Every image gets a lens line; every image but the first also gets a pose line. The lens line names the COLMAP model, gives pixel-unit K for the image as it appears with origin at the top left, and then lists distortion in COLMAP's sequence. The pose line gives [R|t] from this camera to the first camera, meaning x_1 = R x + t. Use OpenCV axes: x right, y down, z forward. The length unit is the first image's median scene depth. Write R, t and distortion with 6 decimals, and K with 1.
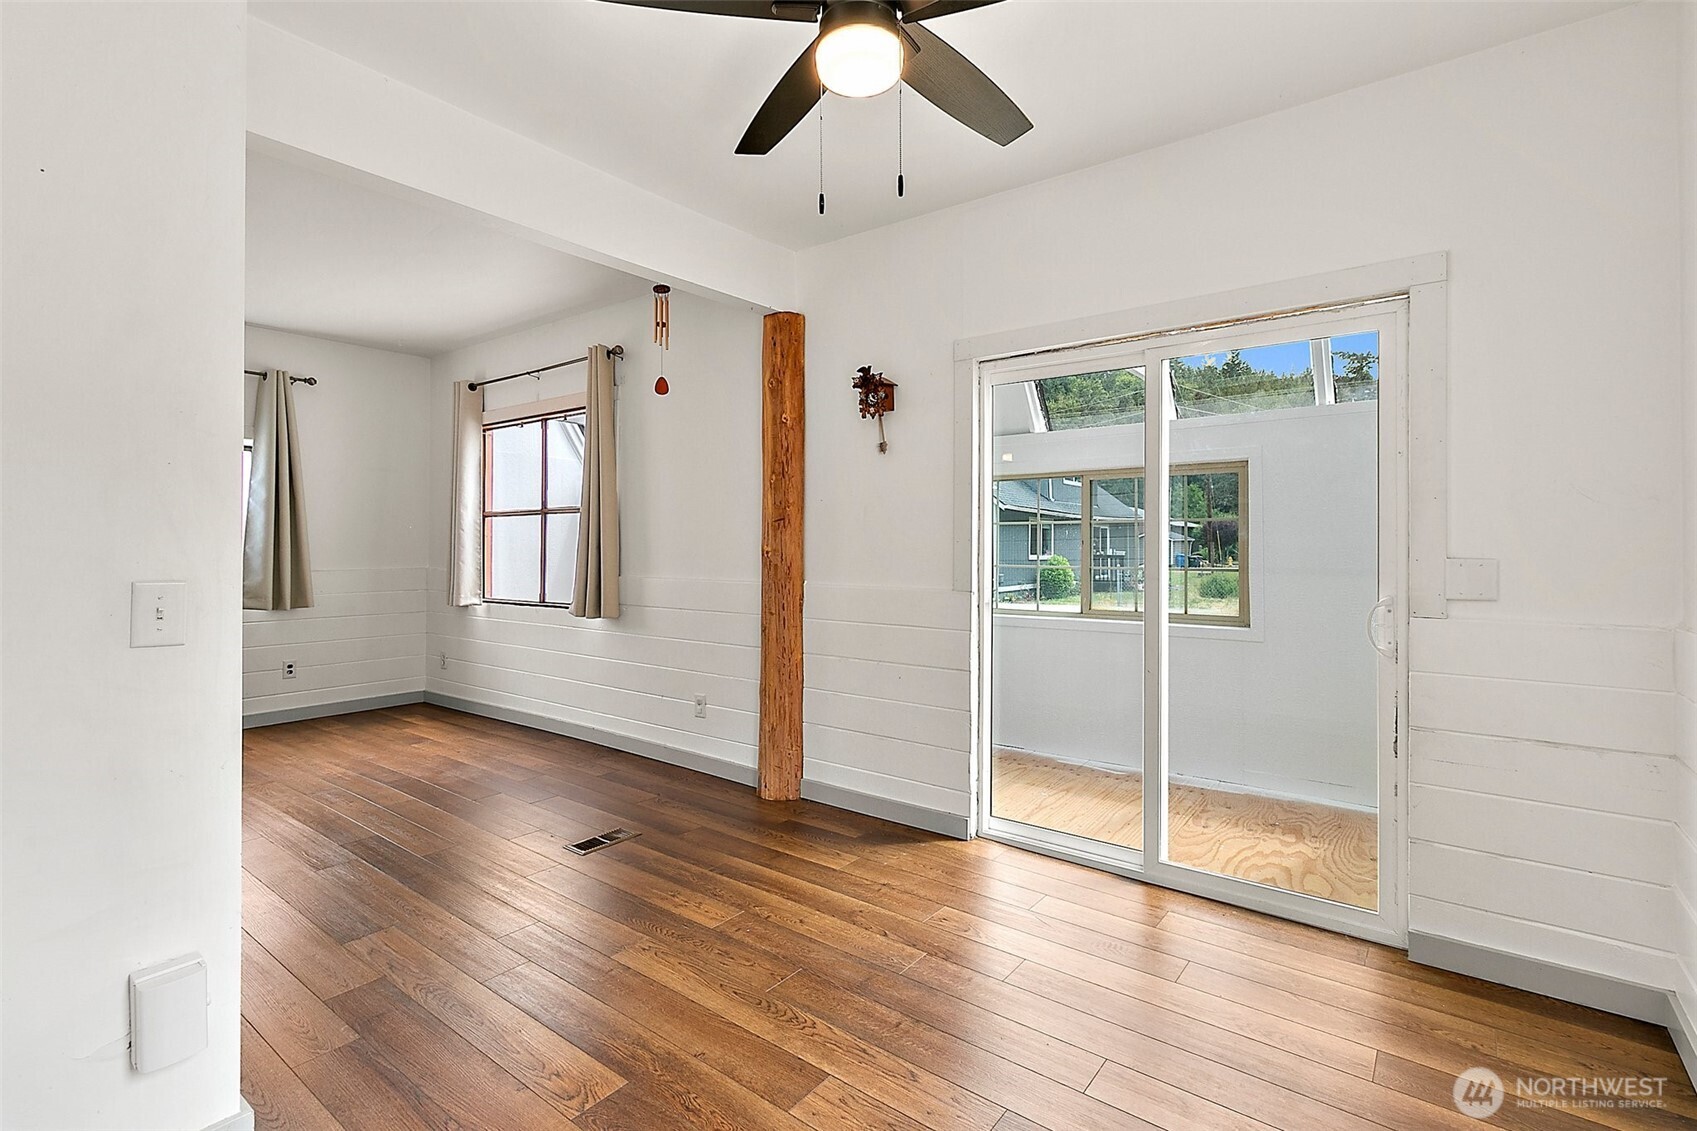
lens RADIAL K [[788.5, 0, 851.0], [0, 788.5, 551.7], [0, 0, 1]] dist [0.003983, 0.000552]
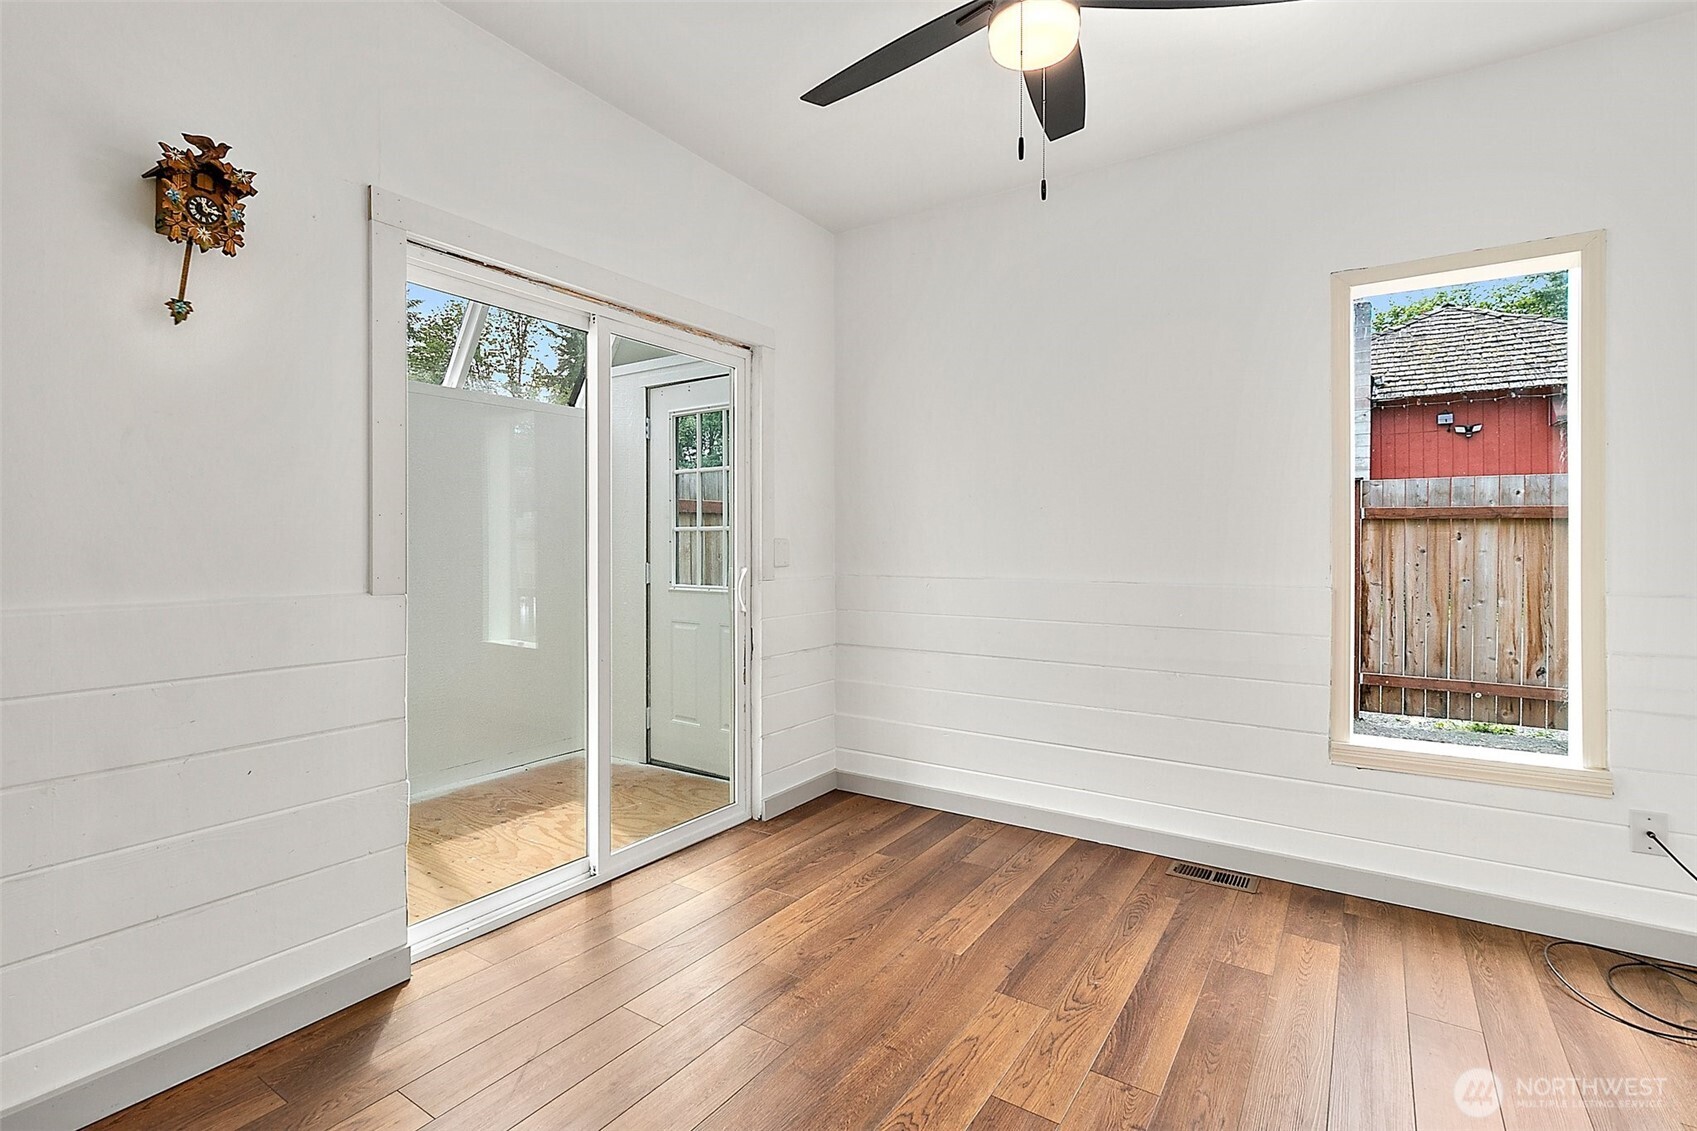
lens RADIAL K [[788.5, 0, 845.9], [0, 788.5, 553.2], [0, 0, 1]] dist [0.003983, 0.000552]
pose [[-0.069174, -0.013955, 0.997507, -0.519775], [0.001947, 0.999898, 0.014124, 0.010260], [-0.997603, 0.002919, -0.069140, 0.692824]]
